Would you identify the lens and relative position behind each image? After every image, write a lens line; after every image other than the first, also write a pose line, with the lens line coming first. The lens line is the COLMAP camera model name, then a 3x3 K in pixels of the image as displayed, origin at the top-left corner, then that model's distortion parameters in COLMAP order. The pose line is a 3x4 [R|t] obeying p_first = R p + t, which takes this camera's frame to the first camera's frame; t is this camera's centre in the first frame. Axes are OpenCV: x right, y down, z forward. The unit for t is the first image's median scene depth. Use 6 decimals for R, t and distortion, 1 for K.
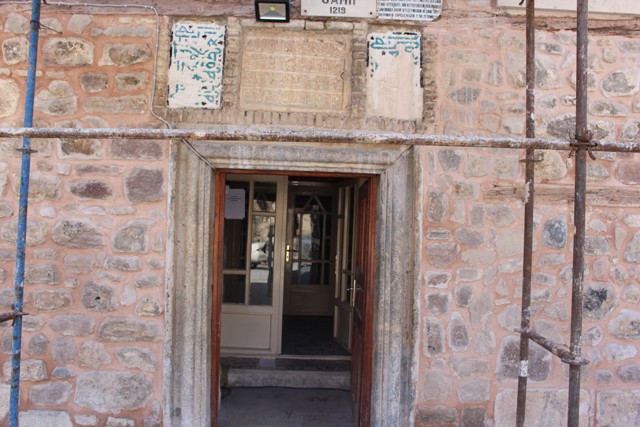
lens RADIAL K [[579.1, 0, 319.5], [0, 579.1, 214.9], [0, 0, 1]] dist [-0.117652, 0.025750]
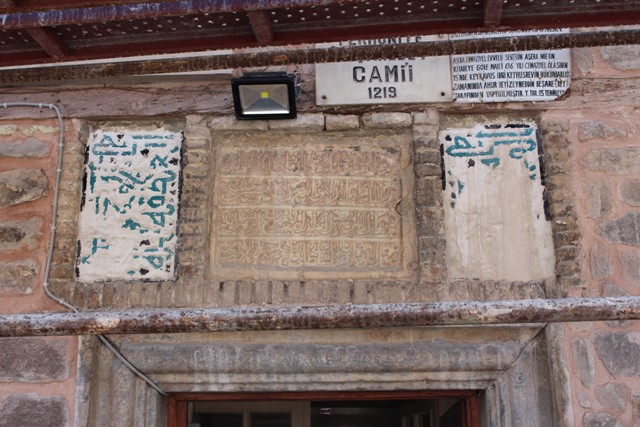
lens RADIAL K [[884.4, 0, 314.6], [0, 884.4, 211.9], [0, 0, 1]] dist [-0.070964, 0.000000]
pose [[0.997412, -0.056204, -0.044830, -0.001737], [0.042026, 0.961737, -0.270731, -0.017165], [0.058331, 0.268147, 0.961611, 0.200266]]
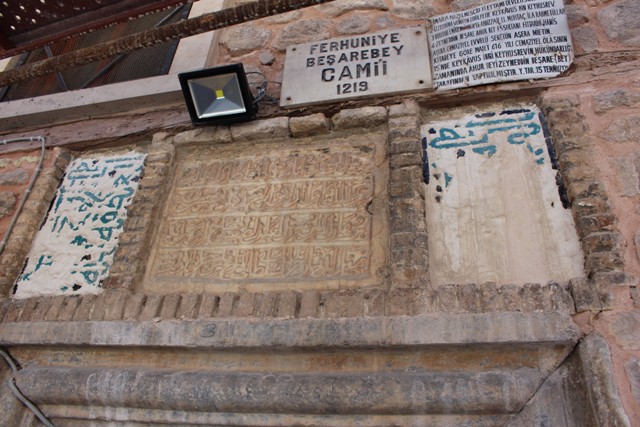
lens RADIAL K [[528.7, 0, 318.9], [0, 528.7, 210.8], [0, 0, 1]] dist [-0.151009, 0.104267]
pose [[0.966383, -0.117054, -0.228914, 0.094685], [-0.026600, 0.840053, -0.541852, -0.024194], [0.255726, 0.529726, 0.808699, 0.680357]]
